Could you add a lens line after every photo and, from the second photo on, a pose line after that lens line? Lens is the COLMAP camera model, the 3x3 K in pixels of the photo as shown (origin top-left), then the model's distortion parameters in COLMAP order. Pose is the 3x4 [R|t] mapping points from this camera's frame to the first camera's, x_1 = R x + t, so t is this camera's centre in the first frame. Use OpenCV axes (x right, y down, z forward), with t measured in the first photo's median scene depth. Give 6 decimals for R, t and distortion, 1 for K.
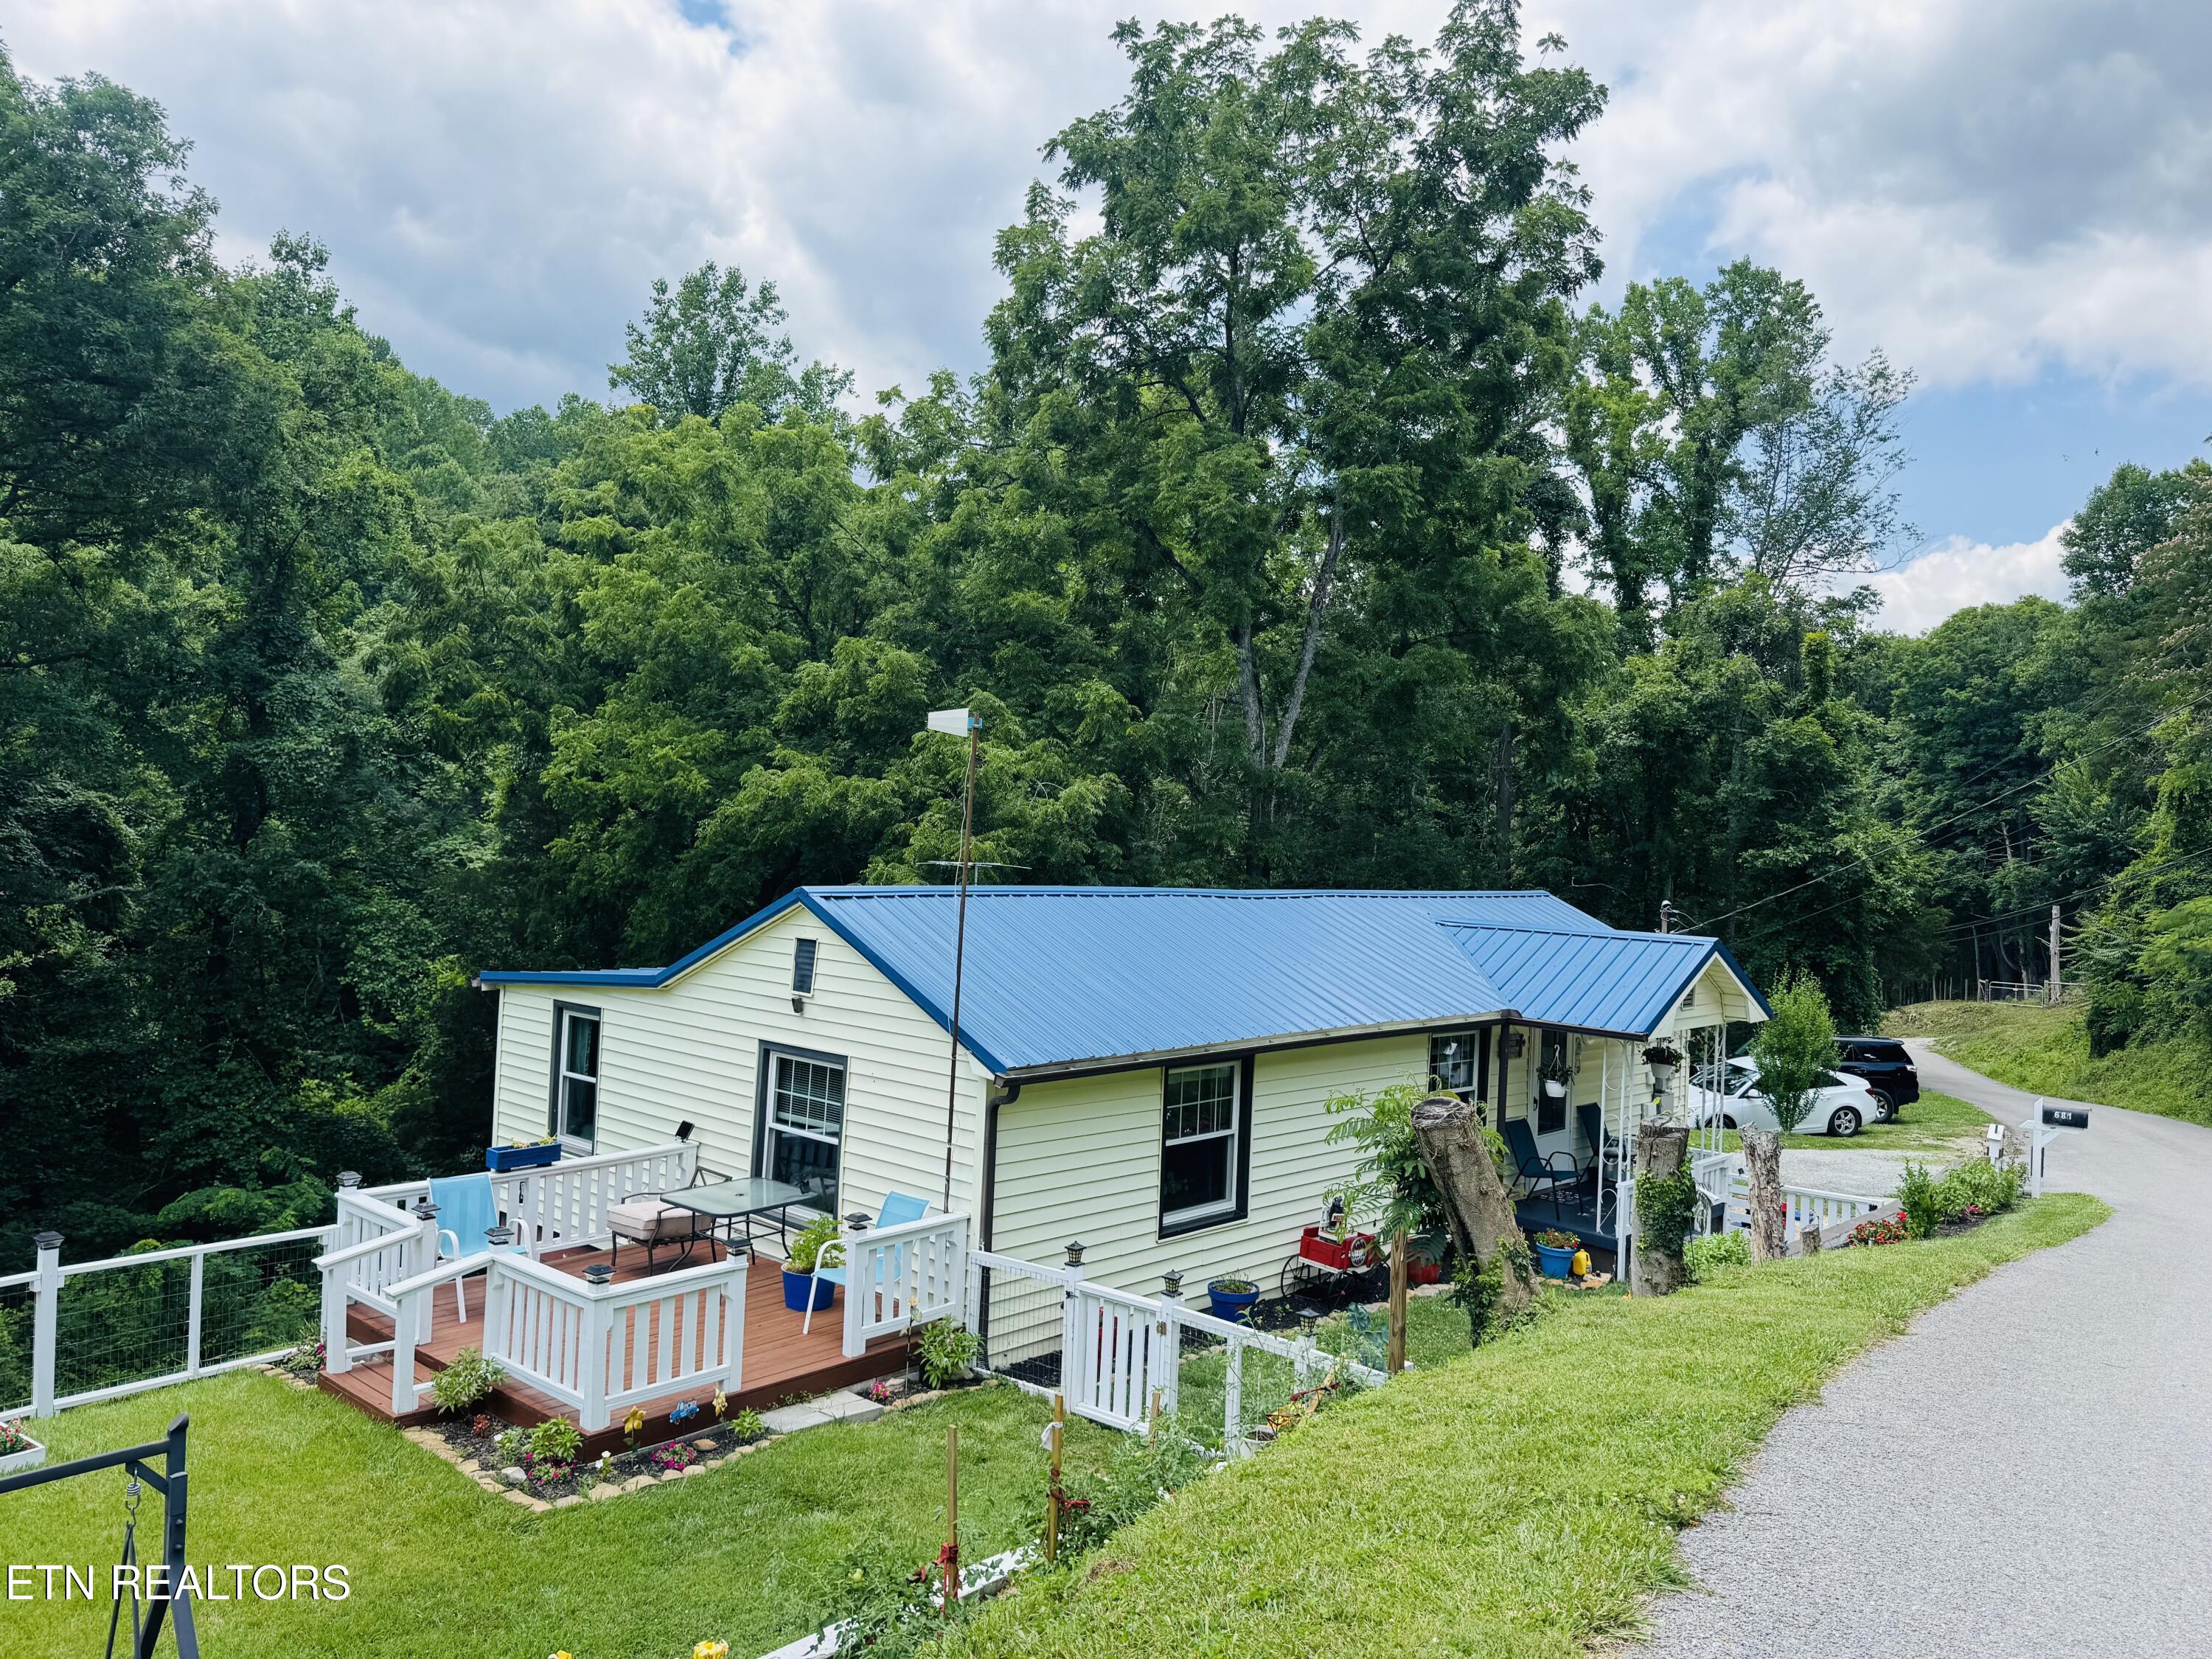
lens RADIAL K [[1550.3, 0, 1117.0], [0, 1550.3, 839.9], [0, 0, 1]] dist [0.094214, -0.136043]
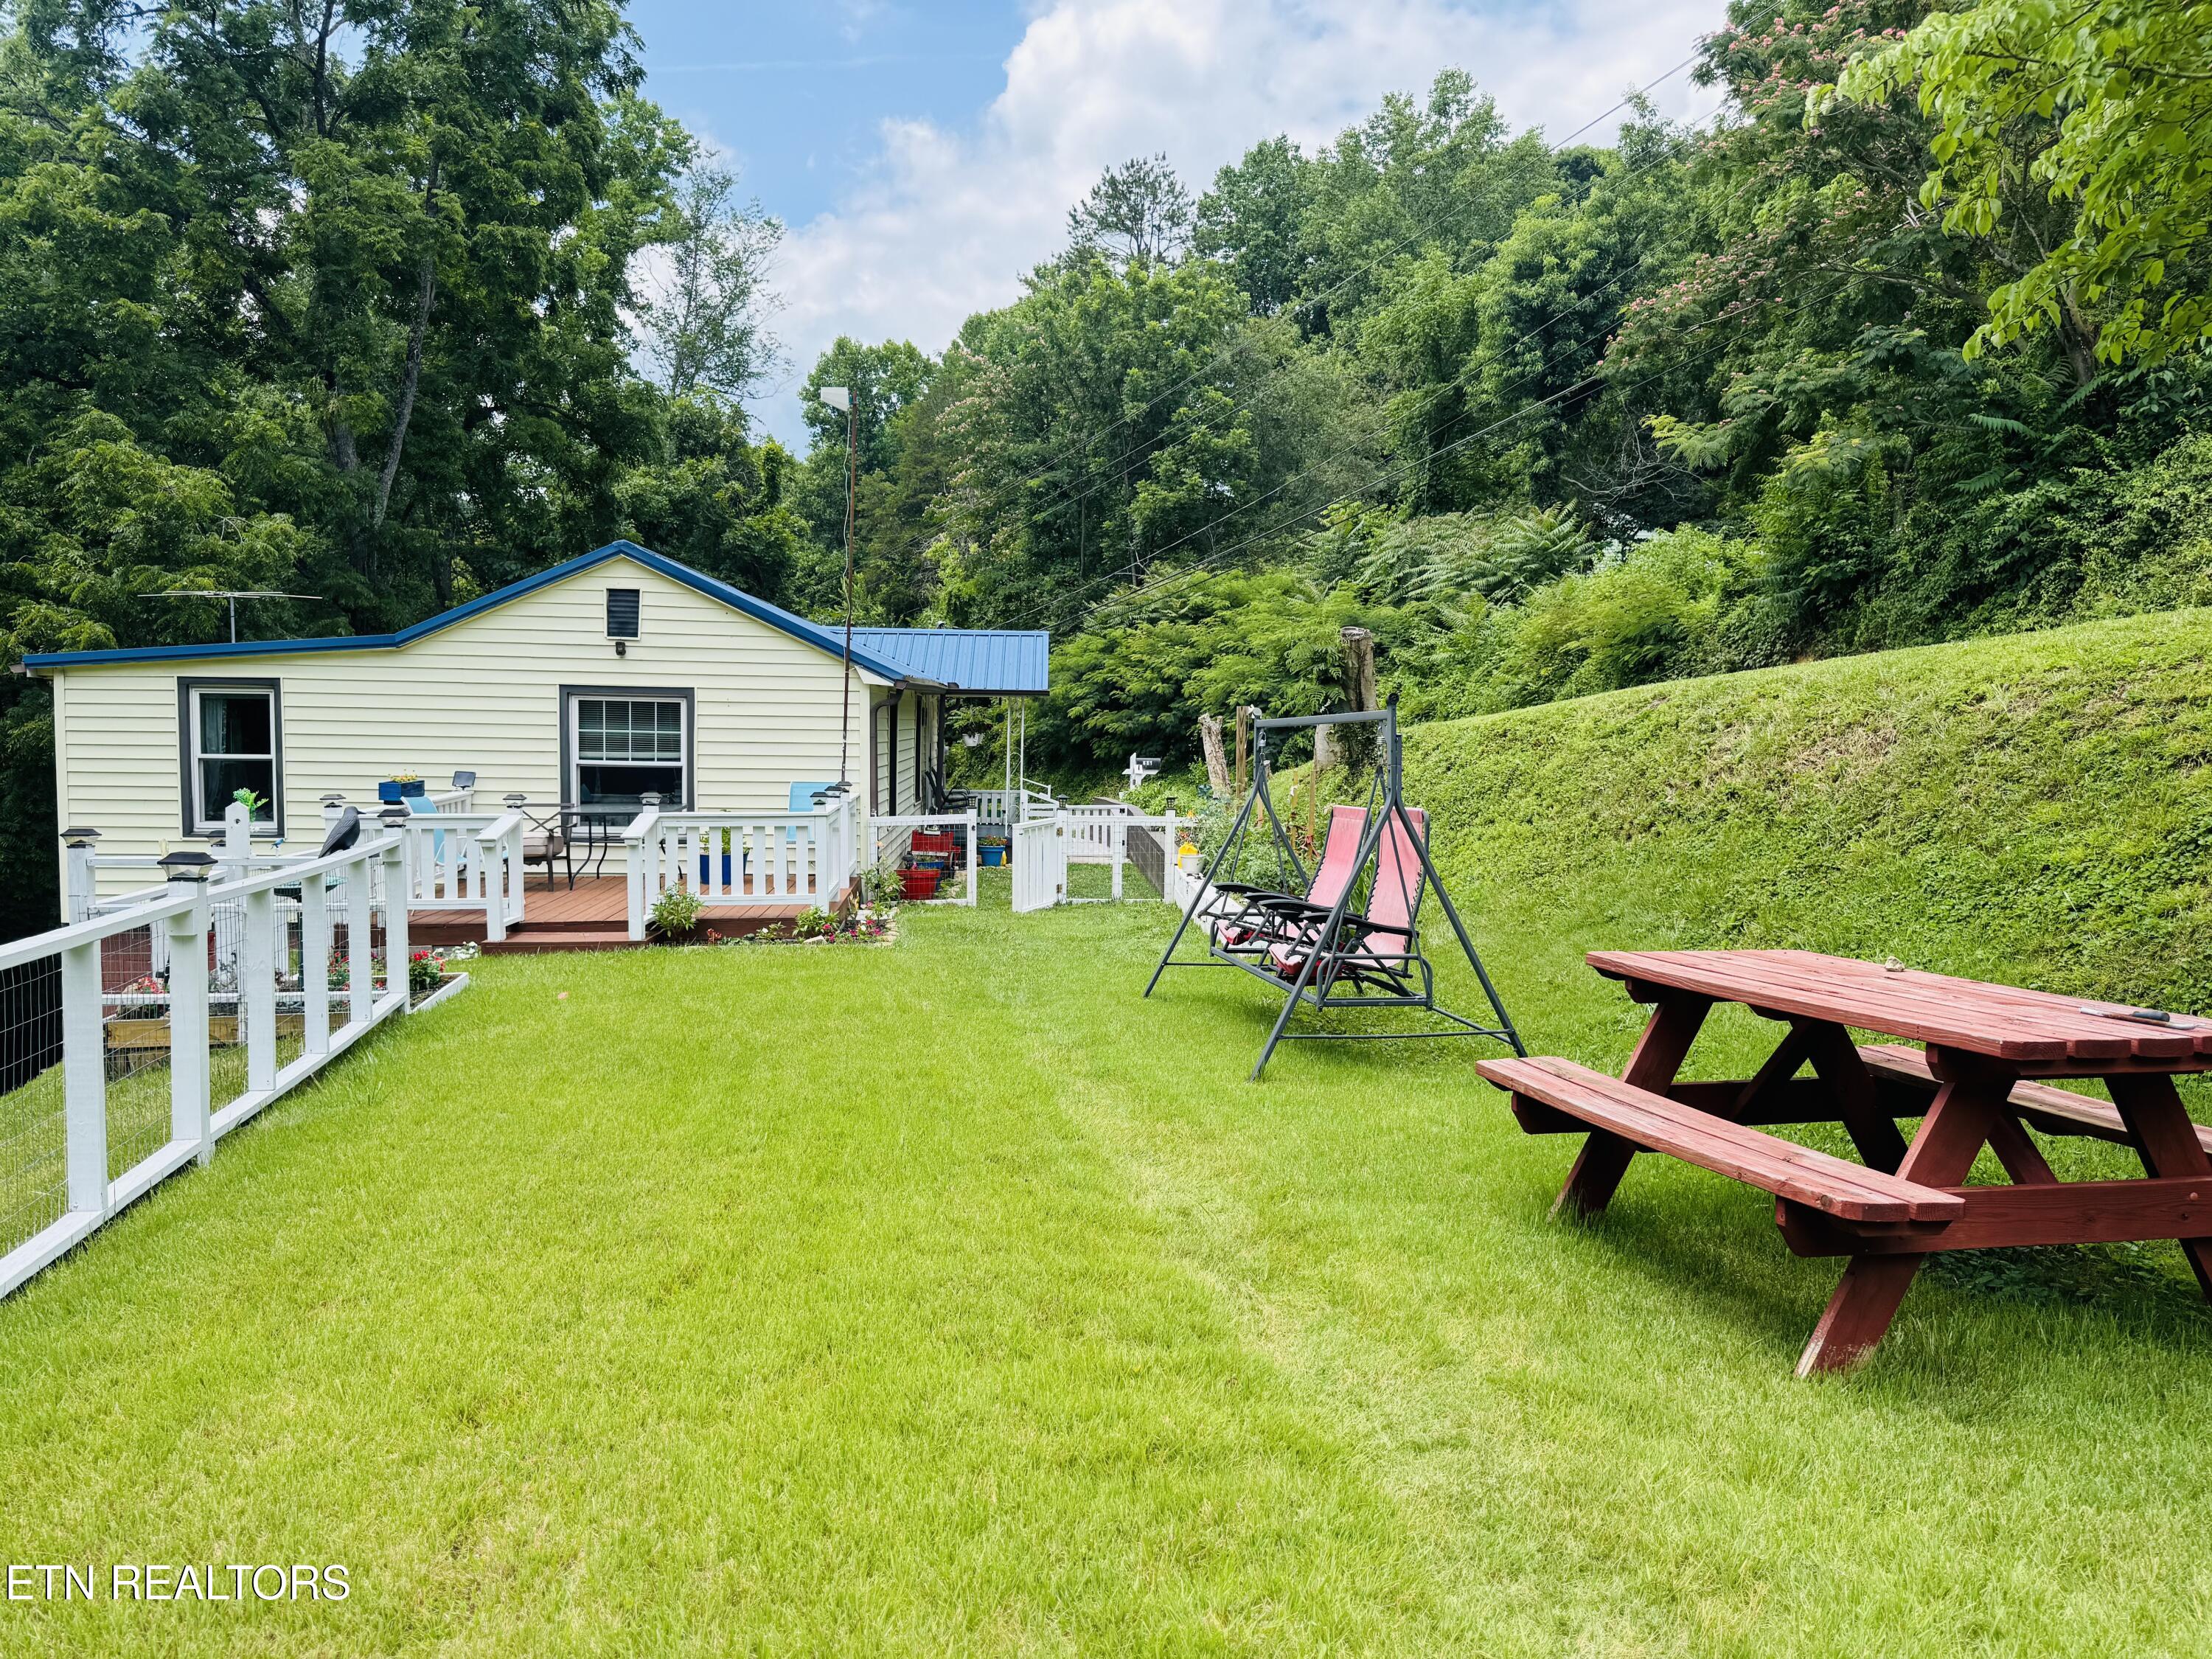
lens RADIAL K [[1569.3, 0, 1106.0], [0, 1569.3, 829.5], [0, 0, 1]] dist [0.055834, -0.083591]
pose [[0.693433, -0.083108, 0.715712, -0.261765], [0.014720, 0.994752, 0.101247, 0.041910], [-0.720371, -0.059672, 0.691017, -0.015169]]
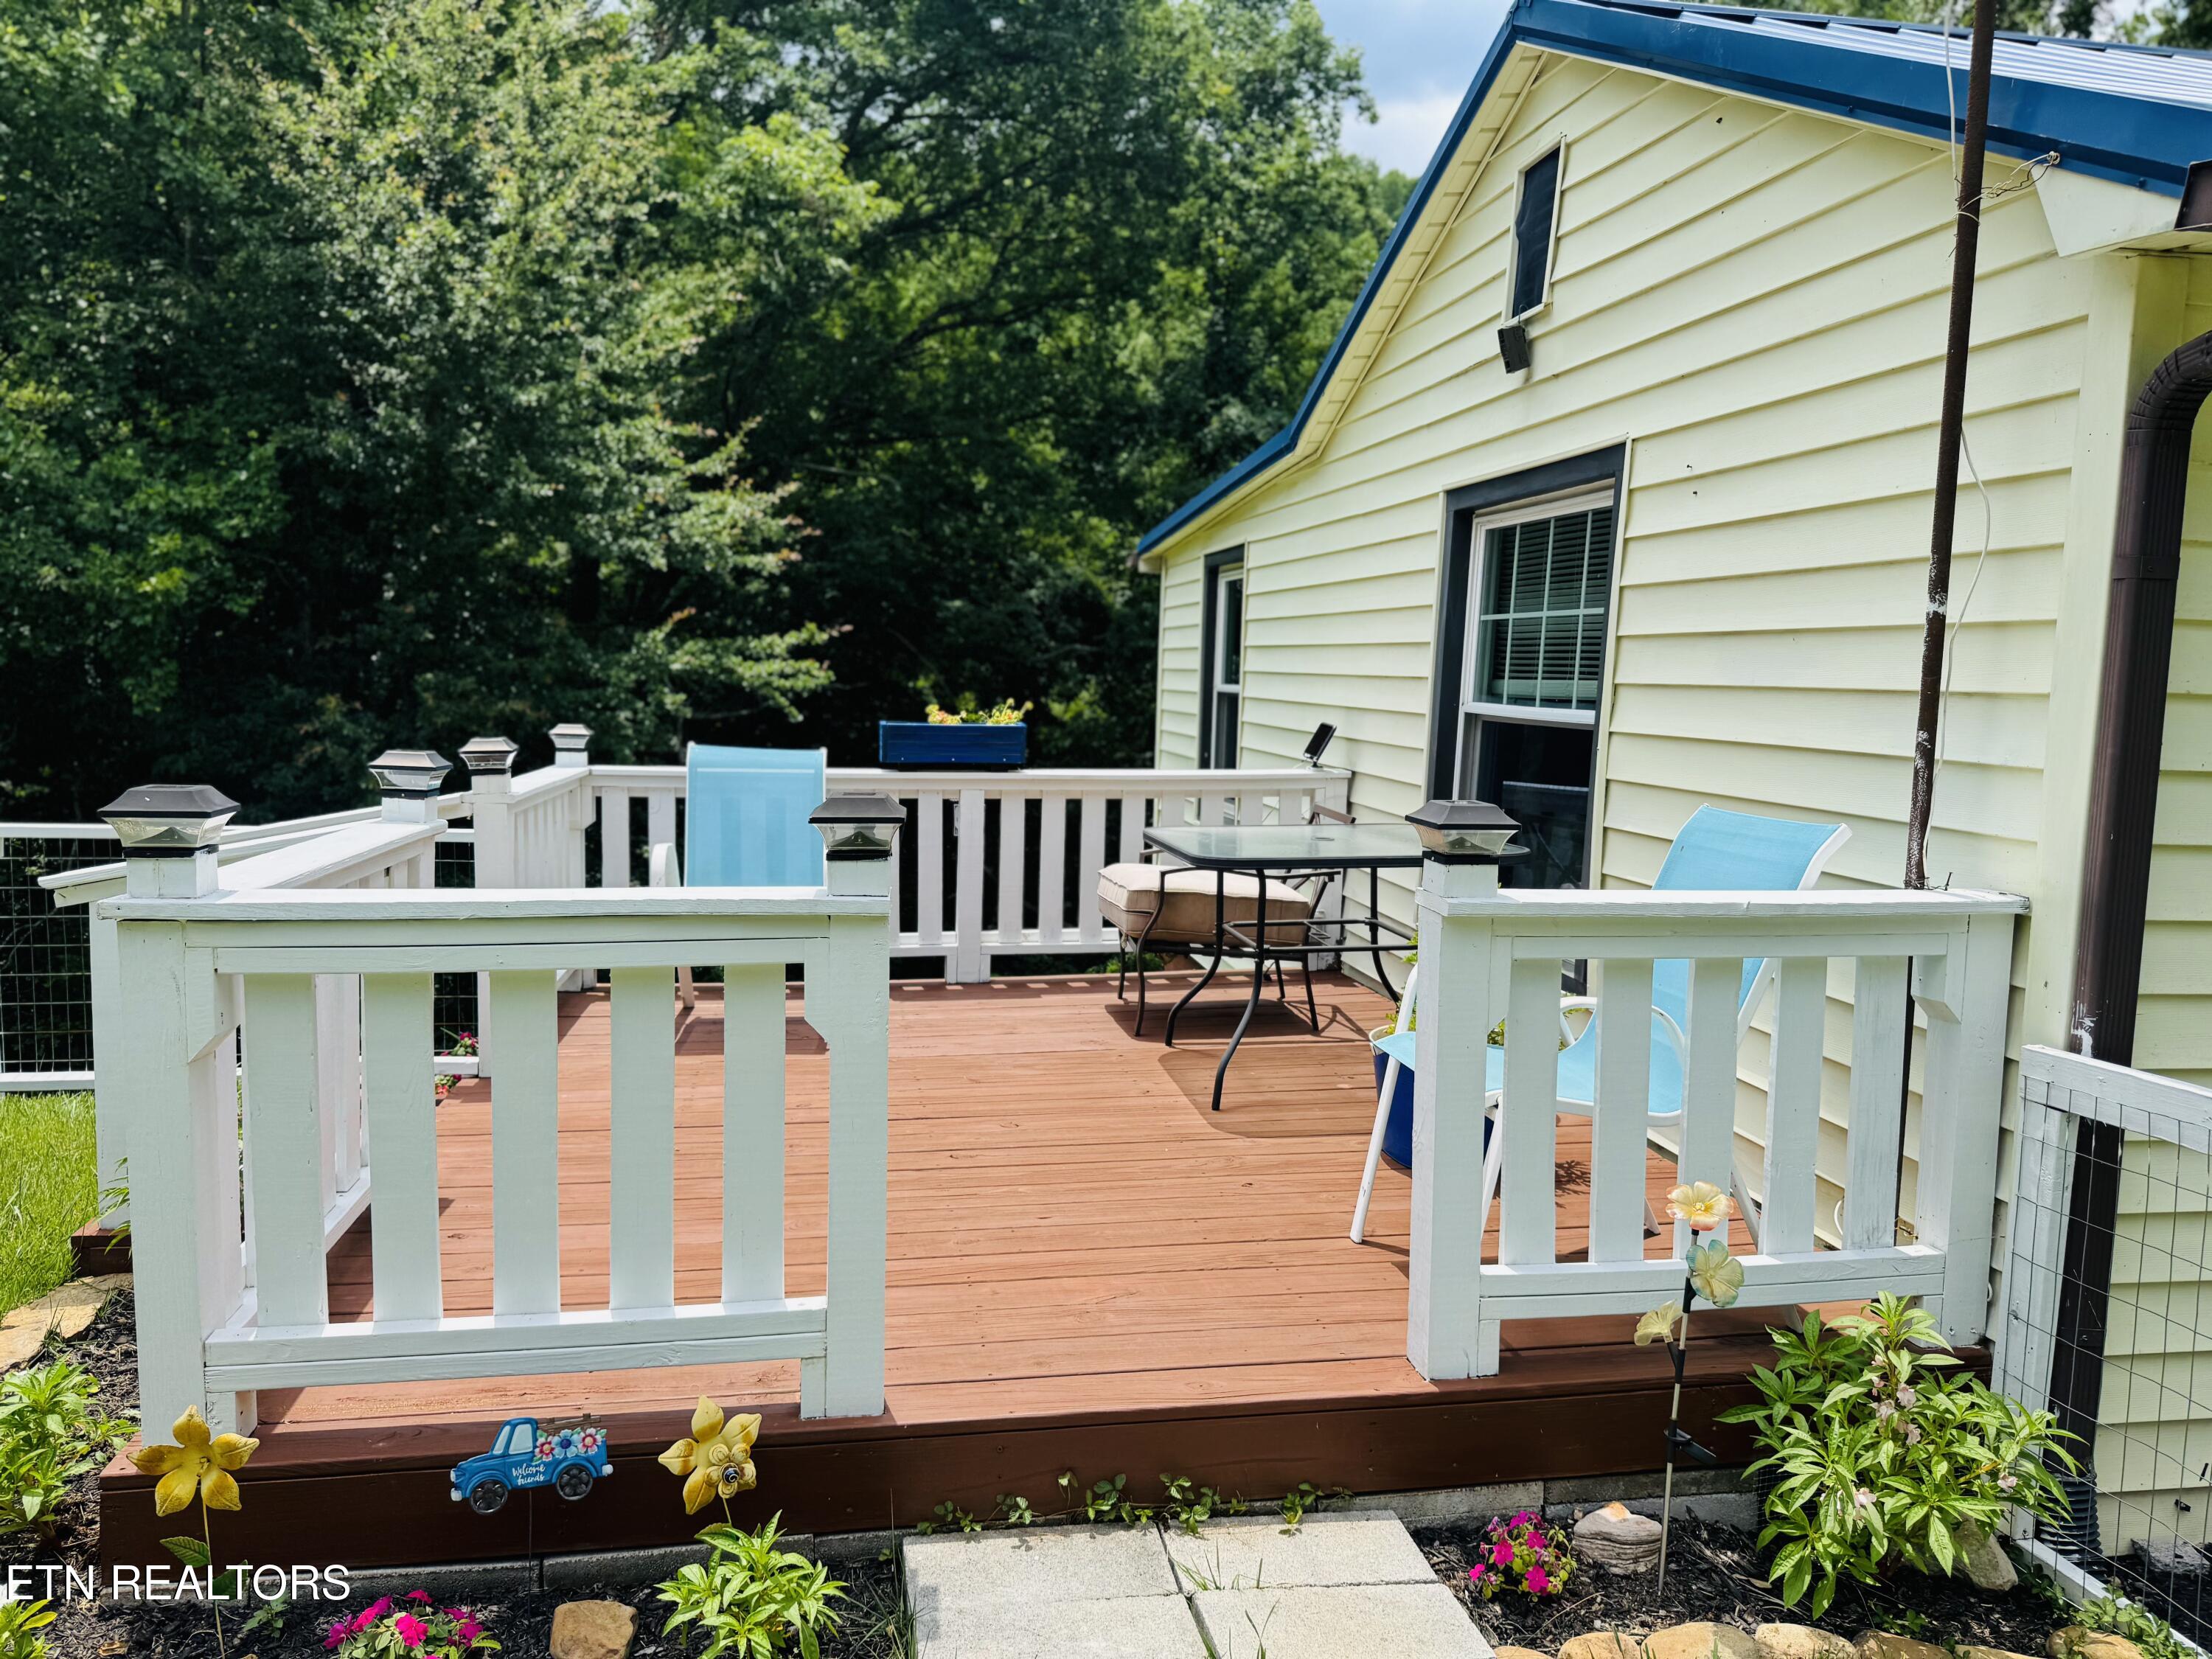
lens RADIAL K [[1548.6, 0, 1106.0], [0, 1548.6, 829.5], [0, 0, 1]] dist [0.002865, -0.003691]
pose [[0.786075, 0.040332, -0.616814, -0.017728], [0.008113, 0.997110, 0.075539, 0.062572], [0.618078, -0.064384, 0.783476, 0.216845]]
